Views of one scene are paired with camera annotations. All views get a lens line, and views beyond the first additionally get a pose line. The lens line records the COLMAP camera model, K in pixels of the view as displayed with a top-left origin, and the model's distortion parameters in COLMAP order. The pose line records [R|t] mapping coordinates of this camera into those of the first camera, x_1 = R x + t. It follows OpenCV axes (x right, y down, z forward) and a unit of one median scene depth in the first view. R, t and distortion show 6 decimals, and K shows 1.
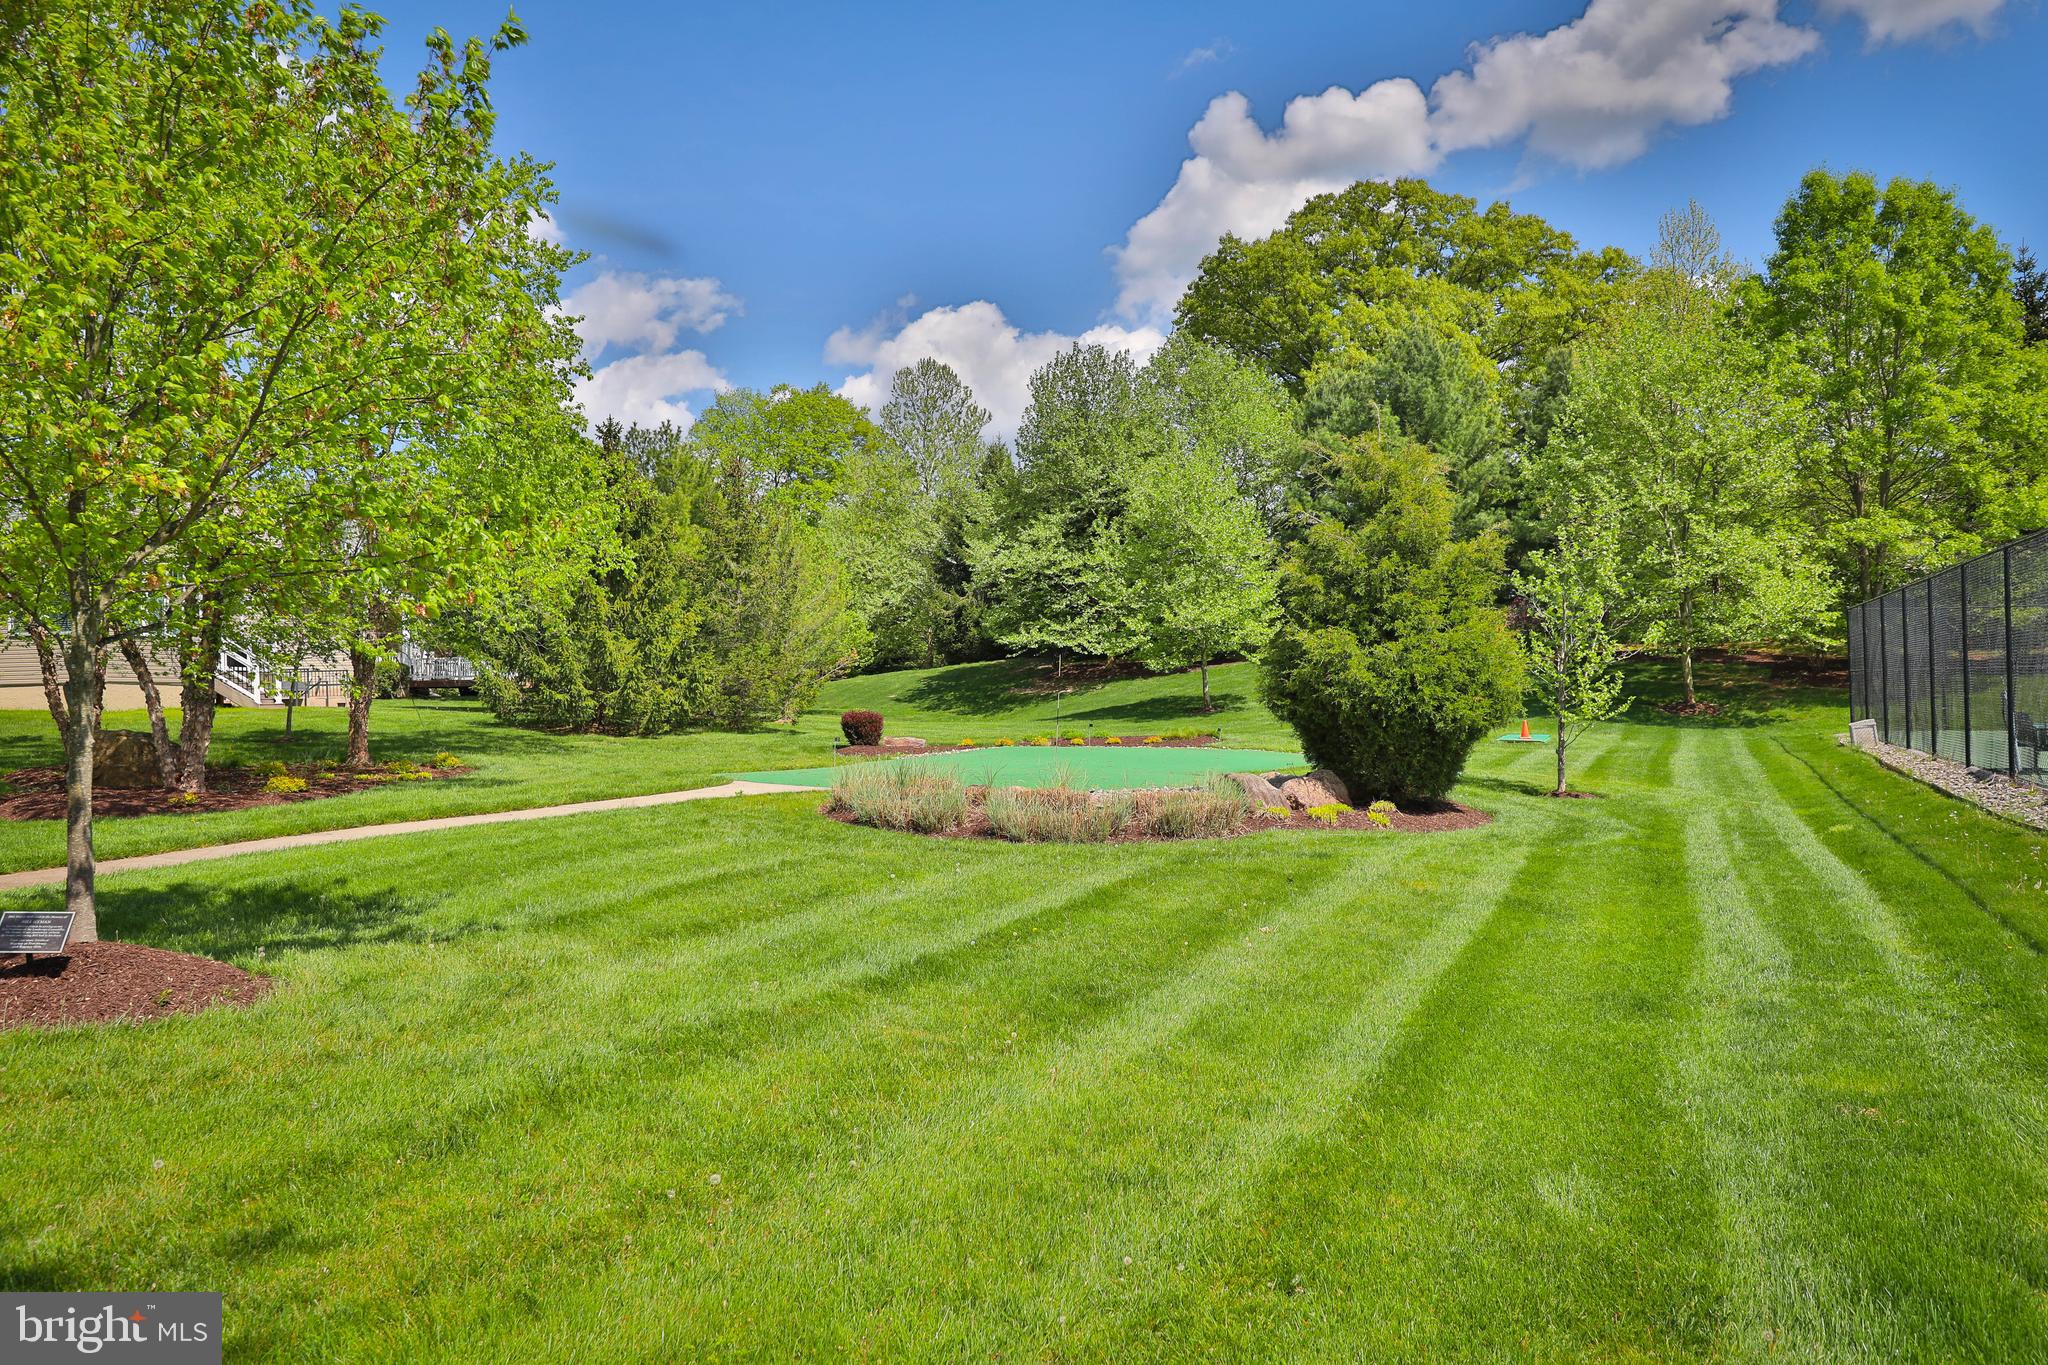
lens RADIAL K [[1385.1, 0, 1030.6], [0, 1385.1, 673.8], [0, 0, 1]] dist [0.020044, -0.003198]
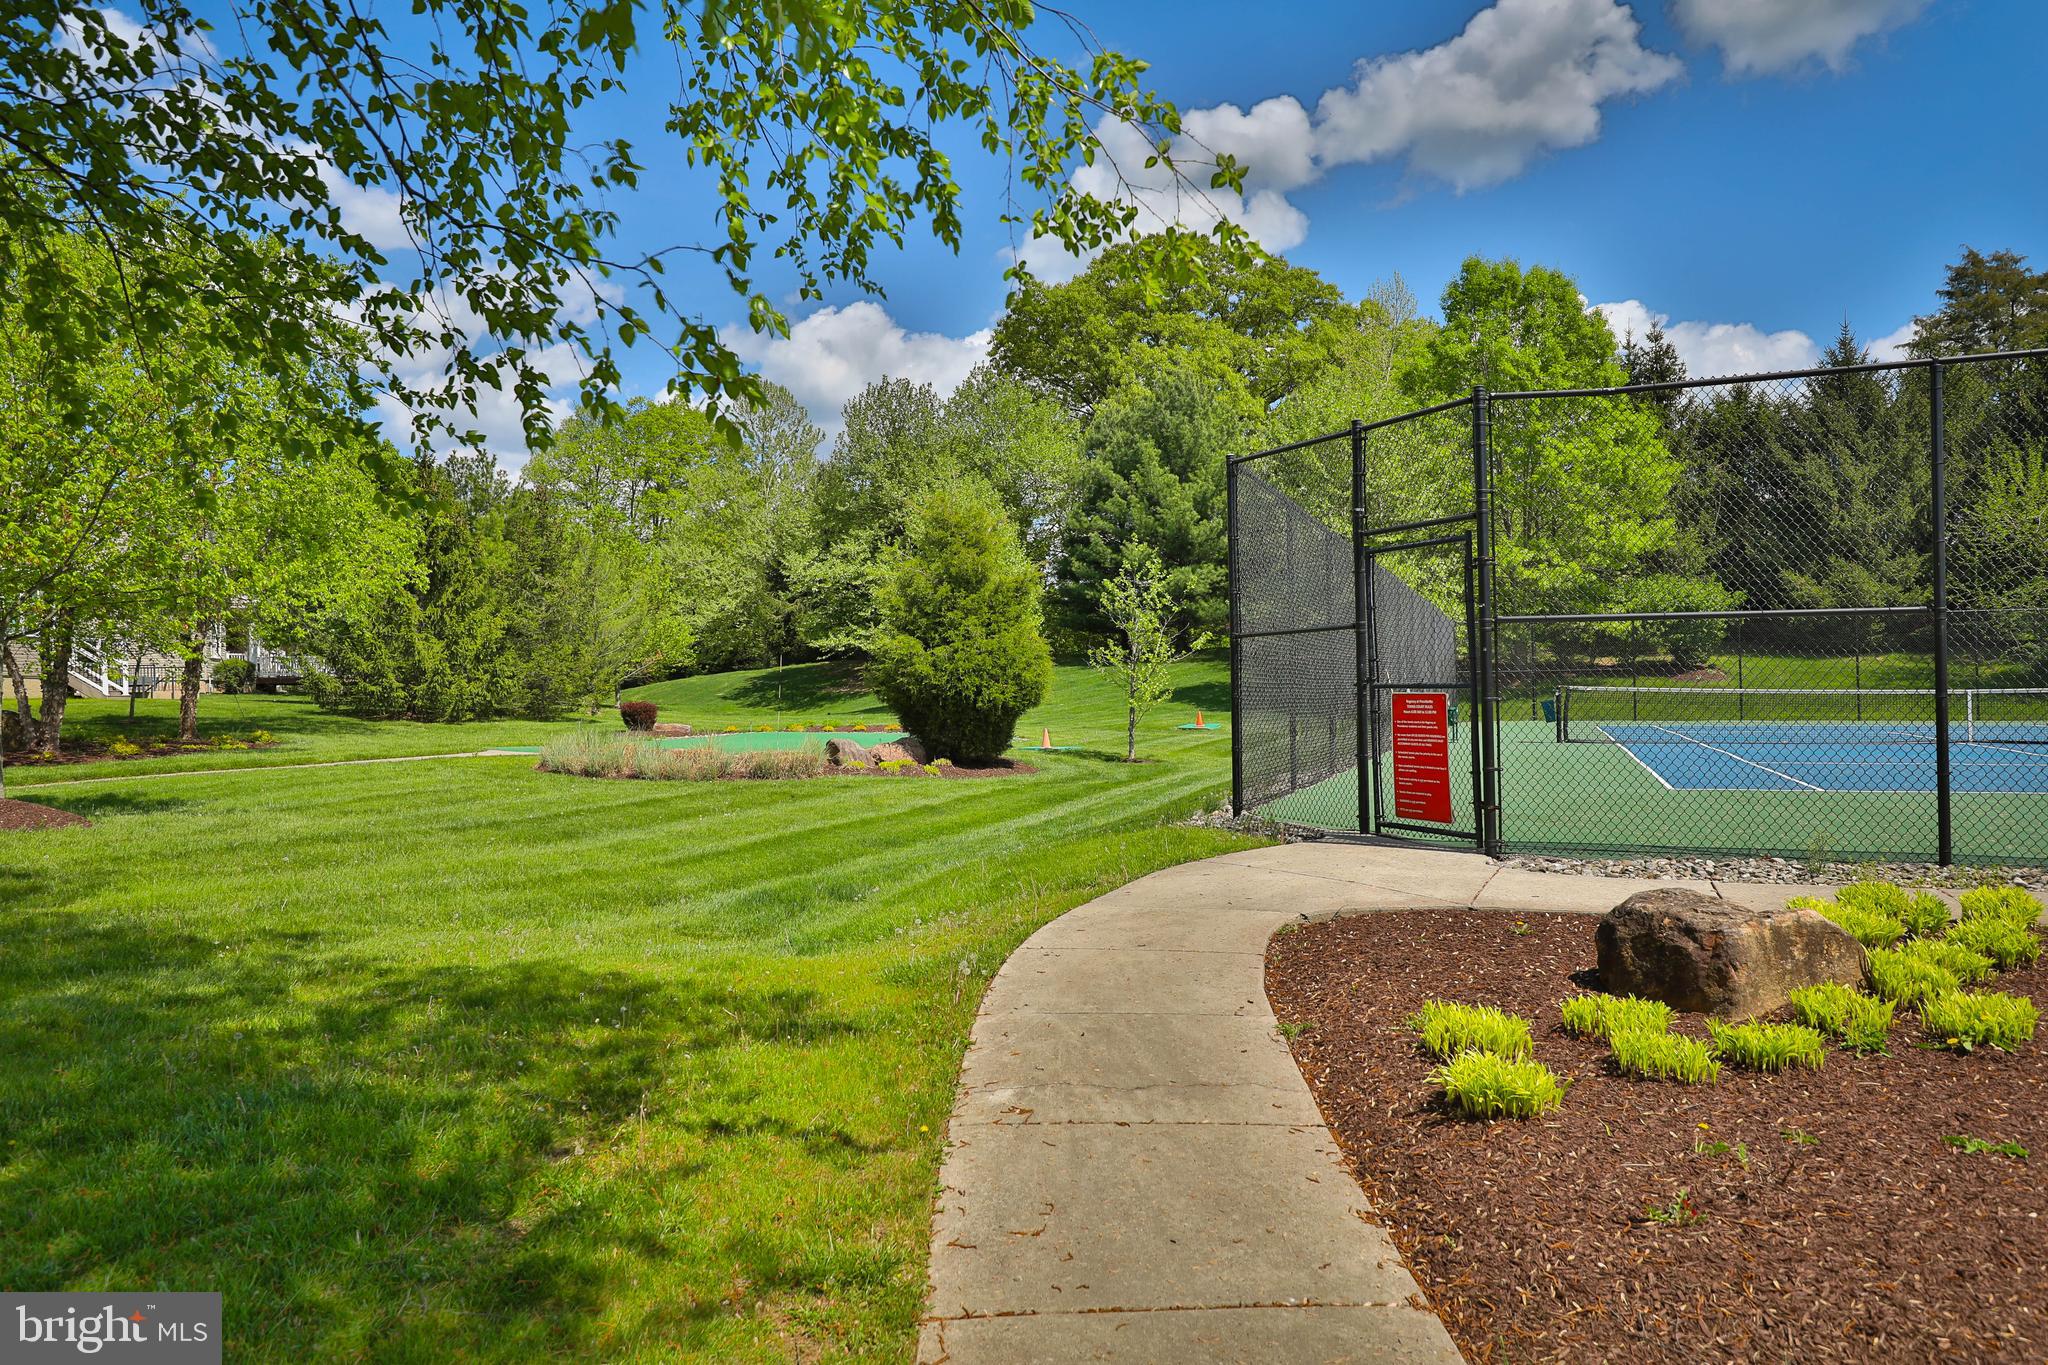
lens RADIAL K [[1385.1, 0, 1030.6], [0, 1385.1, 673.8], [0, 0, 1]] dist [0.020044, -0.003198]
pose [[0.997136, 0.004508, 0.075494, 0.100945], [-0.004273, 0.999985, -0.003281, 0.004241], [-0.075508, 0.002949, 0.997141, -0.174582]]
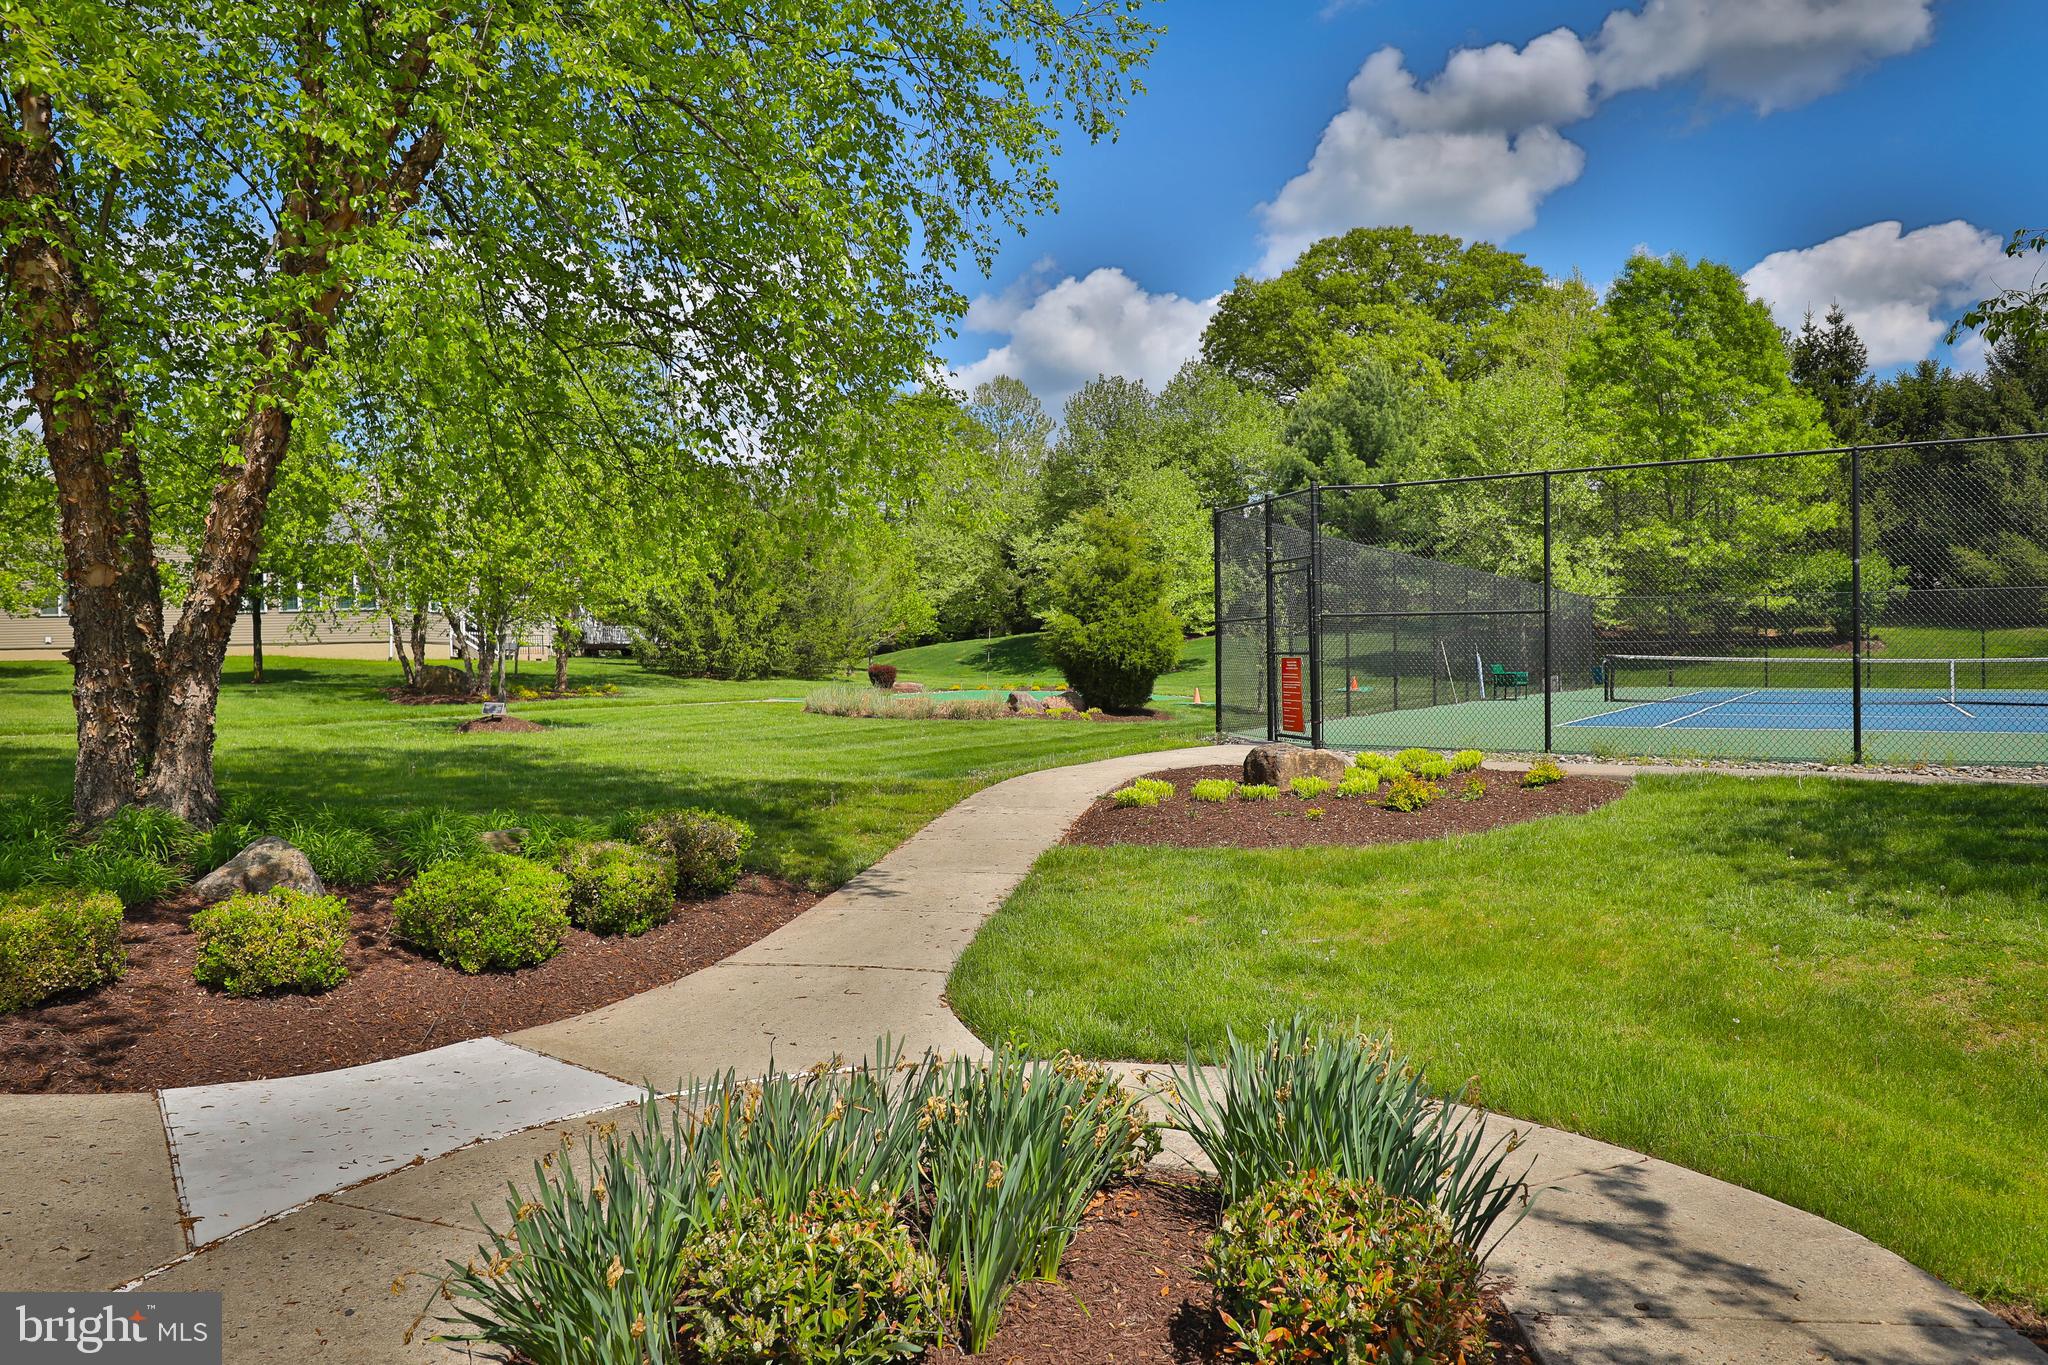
lens RADIAL K [[1385.1, 0, 1030.6], [0, 1385.1, 673.8], [0, 0, 1]] dist [0.020044, -0.003198]
pose [[0.994422, 0.010170, -0.104979, 0.154613], [-0.008007, 0.999747, 0.021006, 0.003376], [0.105166, -0.020048, 0.994253, -0.365359]]
